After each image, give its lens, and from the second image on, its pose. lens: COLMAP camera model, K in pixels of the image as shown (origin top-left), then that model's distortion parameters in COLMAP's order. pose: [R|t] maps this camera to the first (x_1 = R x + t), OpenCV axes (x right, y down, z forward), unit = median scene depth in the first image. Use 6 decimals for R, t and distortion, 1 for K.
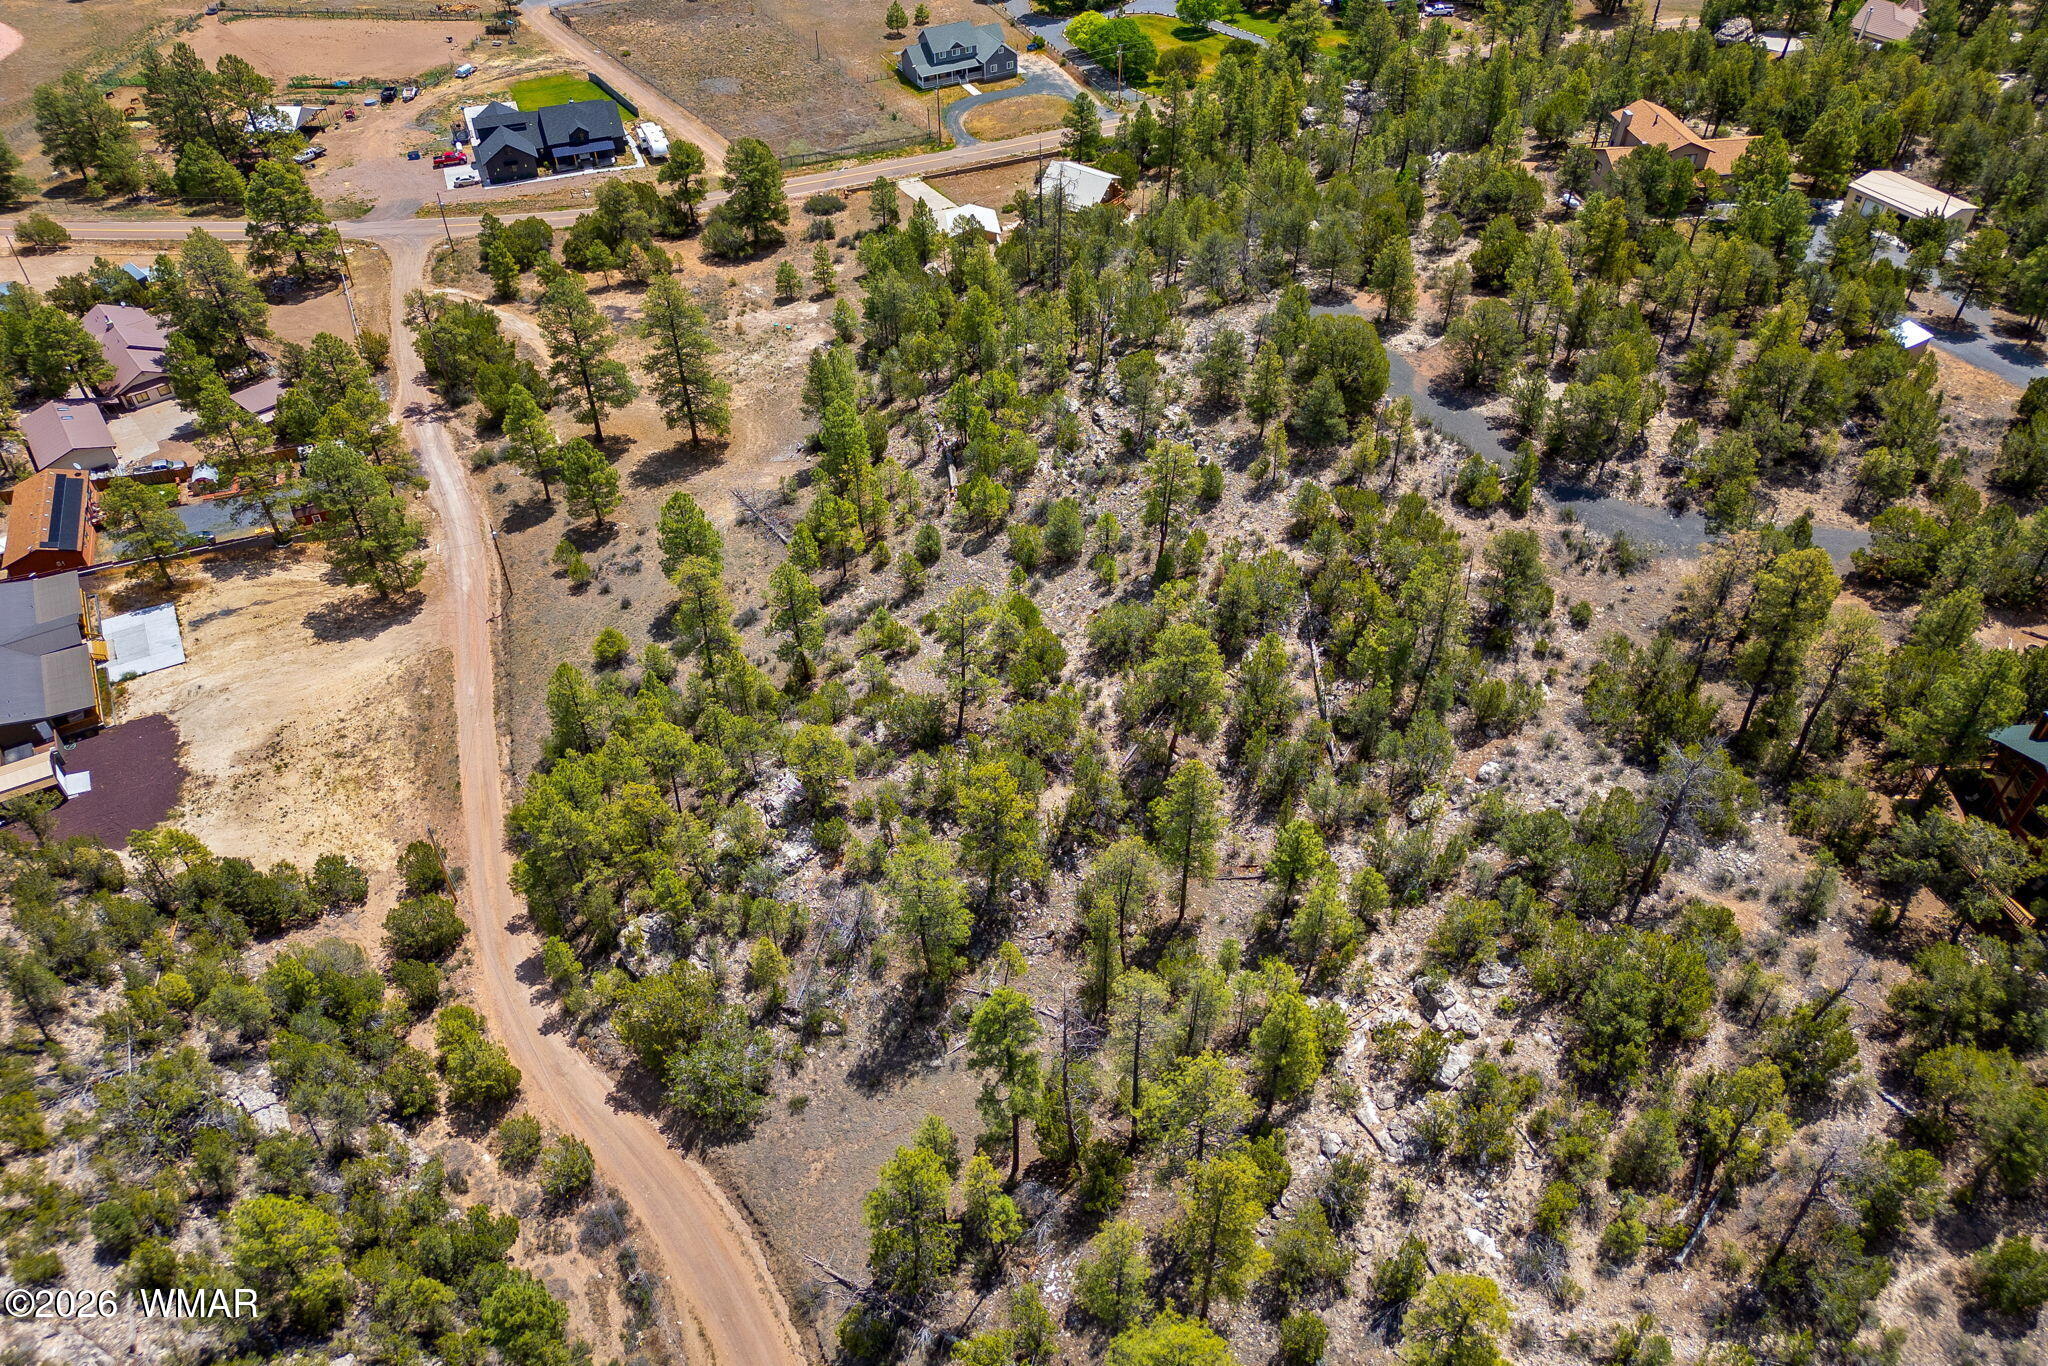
lens RADIAL K [[1428.3, 0, 1009.0], [0, 1428.3, 662.8], [0, 0, 1]] dist [0.060279, -0.049056]
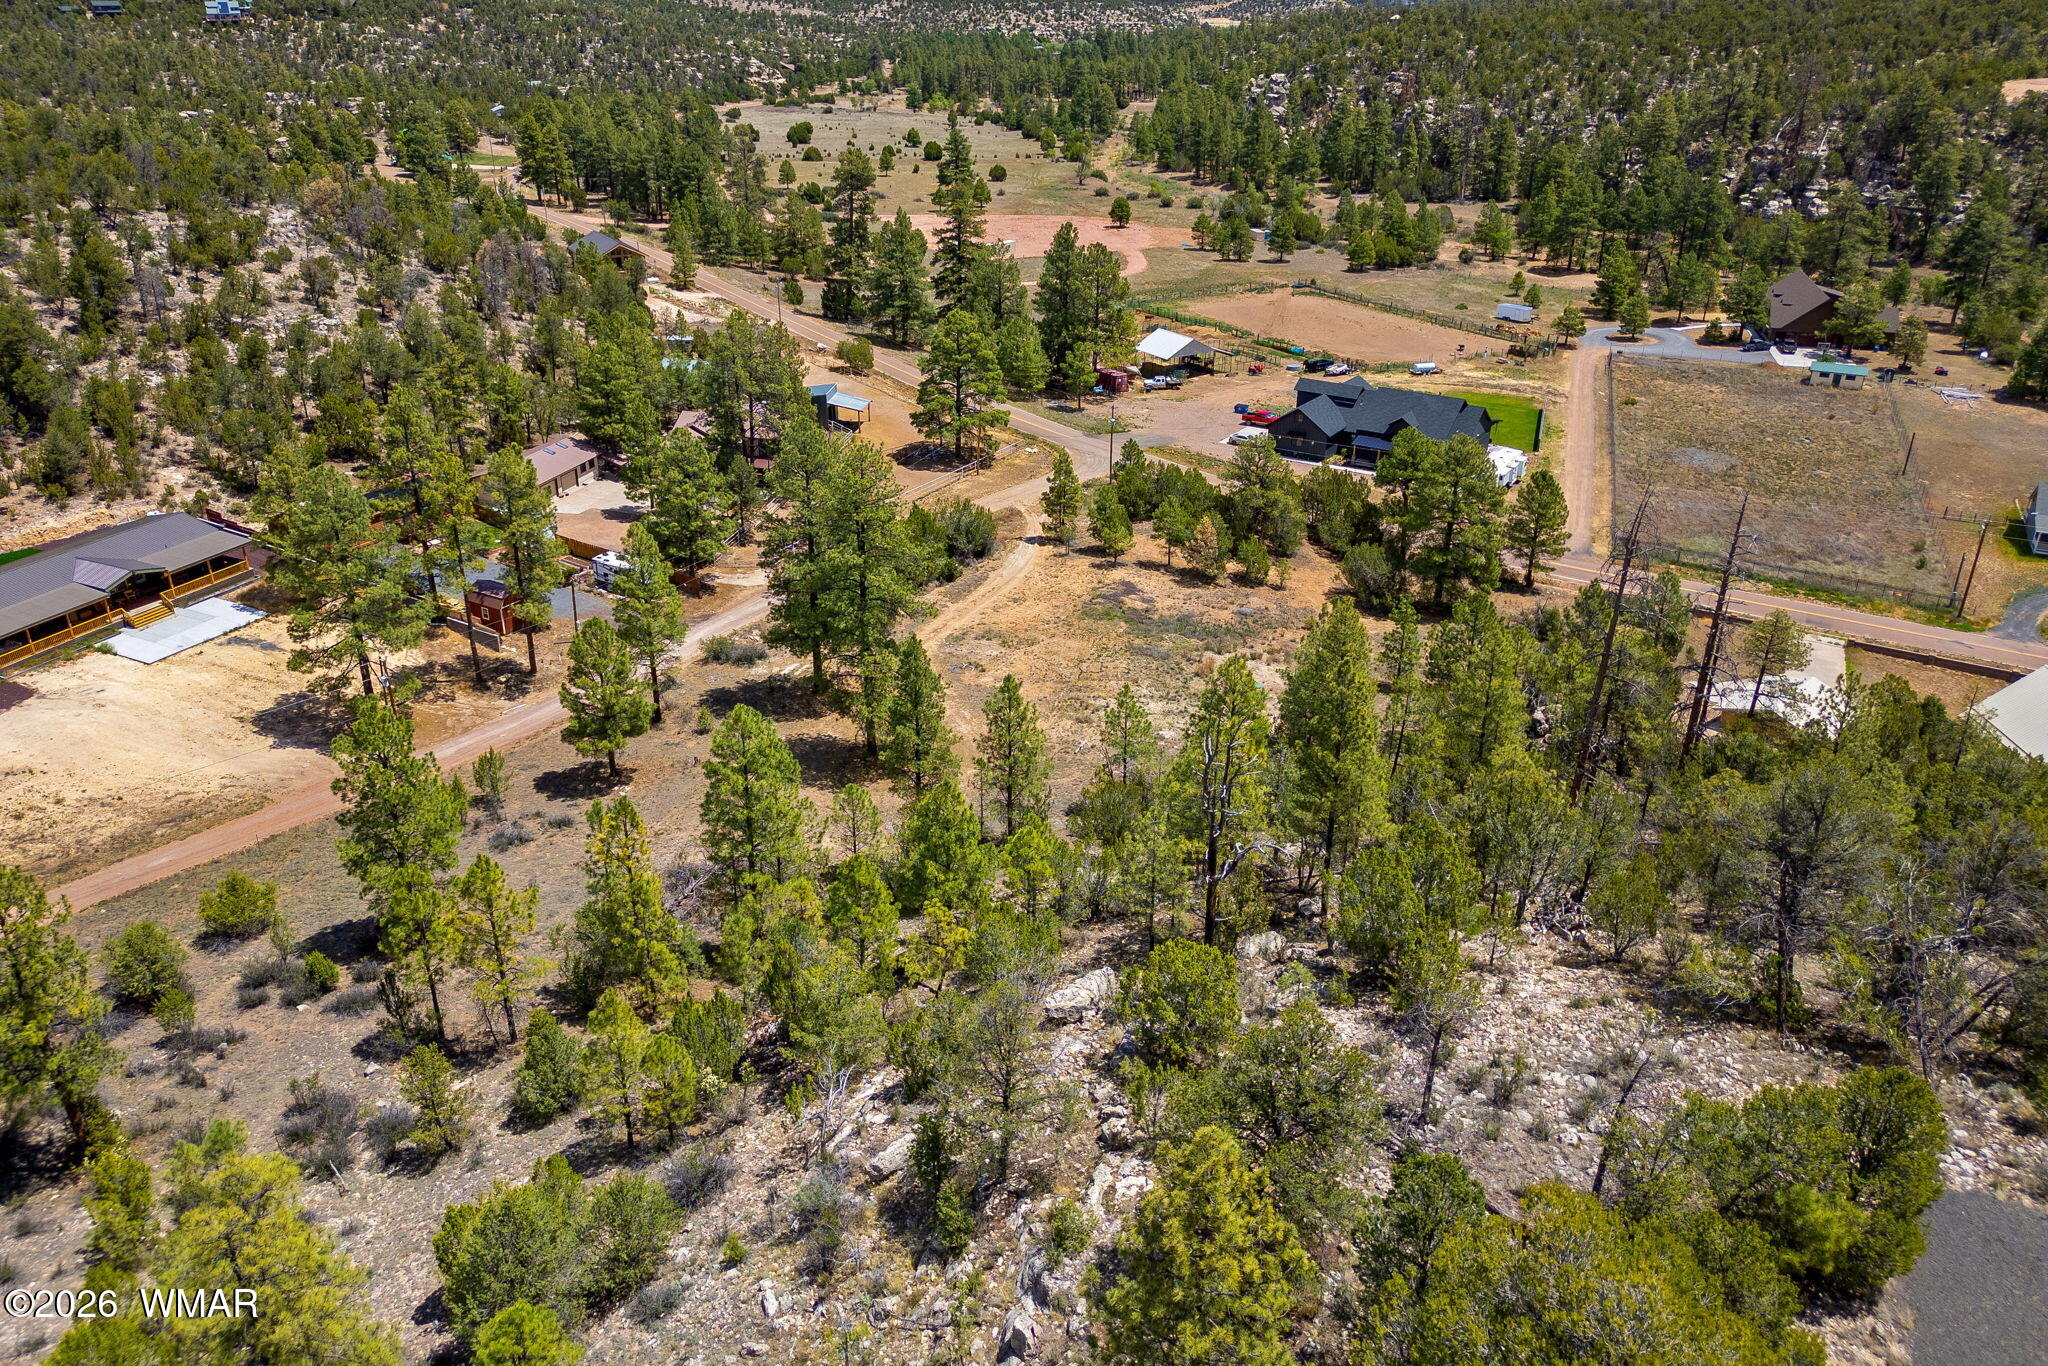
lens RADIAL K [[1428.3, 0, 1024.1], [0, 1428.3, 630.9], [0, 0, 1]] dist [0.060279, -0.049056]
pose [[0.584064, 0.345964, -0.734287, 0.250030], [-0.555711, 0.829807, -0.051053, -0.221456], [0.591654, 0.437869, 0.676916, 0.701135]]
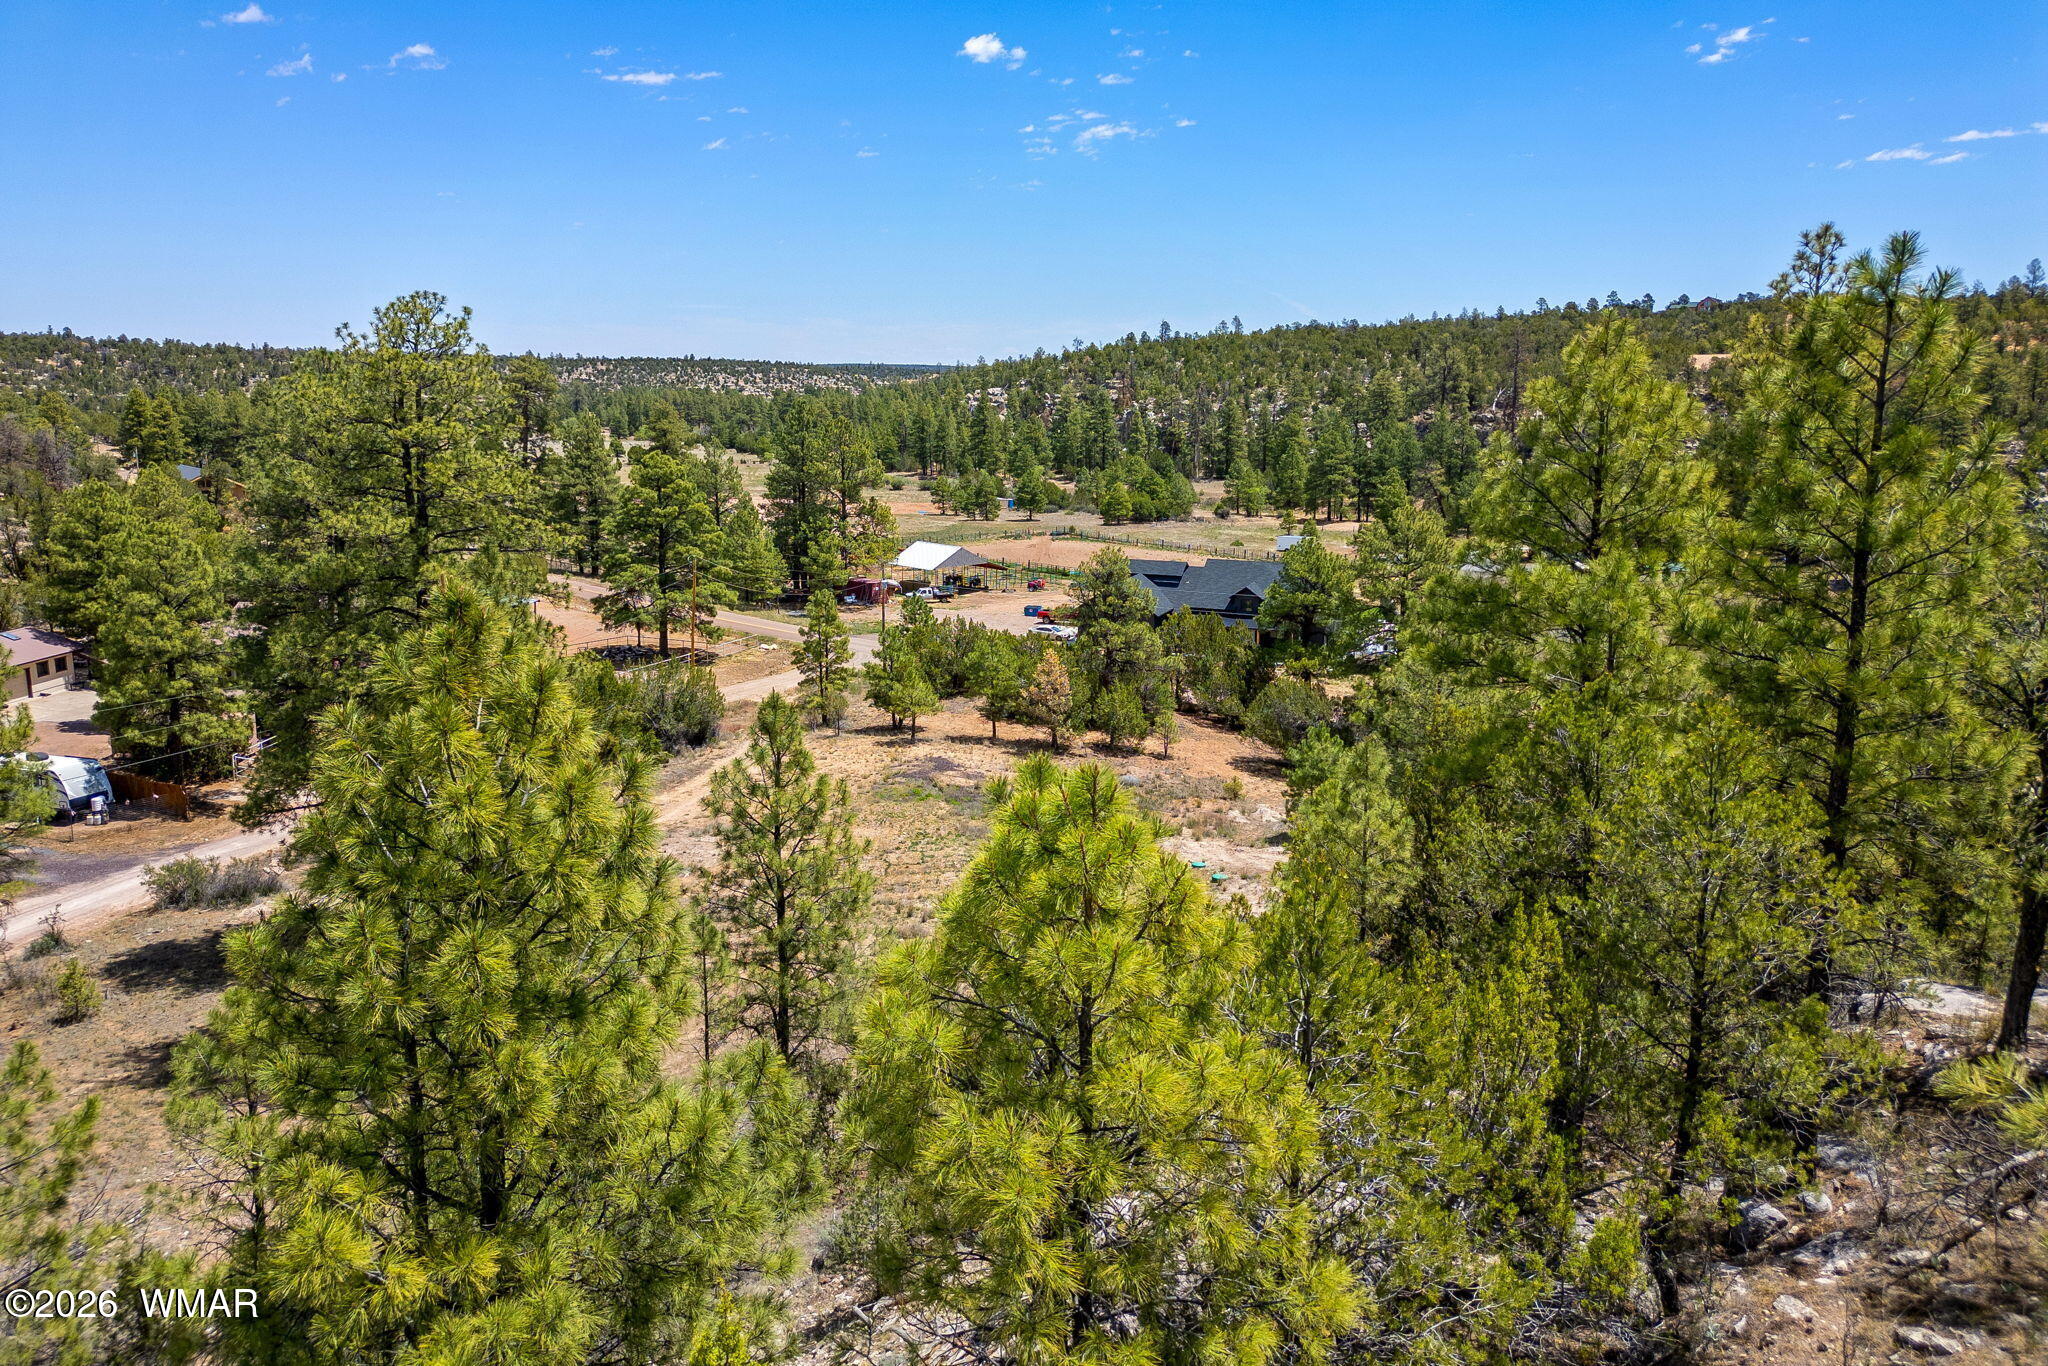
lens RADIAL K [[1428.3, 0, 1019.7], [0, 1428.3, 667.3], [0, 0, 1]] dist [0.060279, -0.049056]
pose [[0.730099, 0.148730, -0.666959, 0.023970], [-0.468370, 0.819616, -0.329938, -0.185814], [0.497579, 0.553271, 0.668062, 0.942183]]
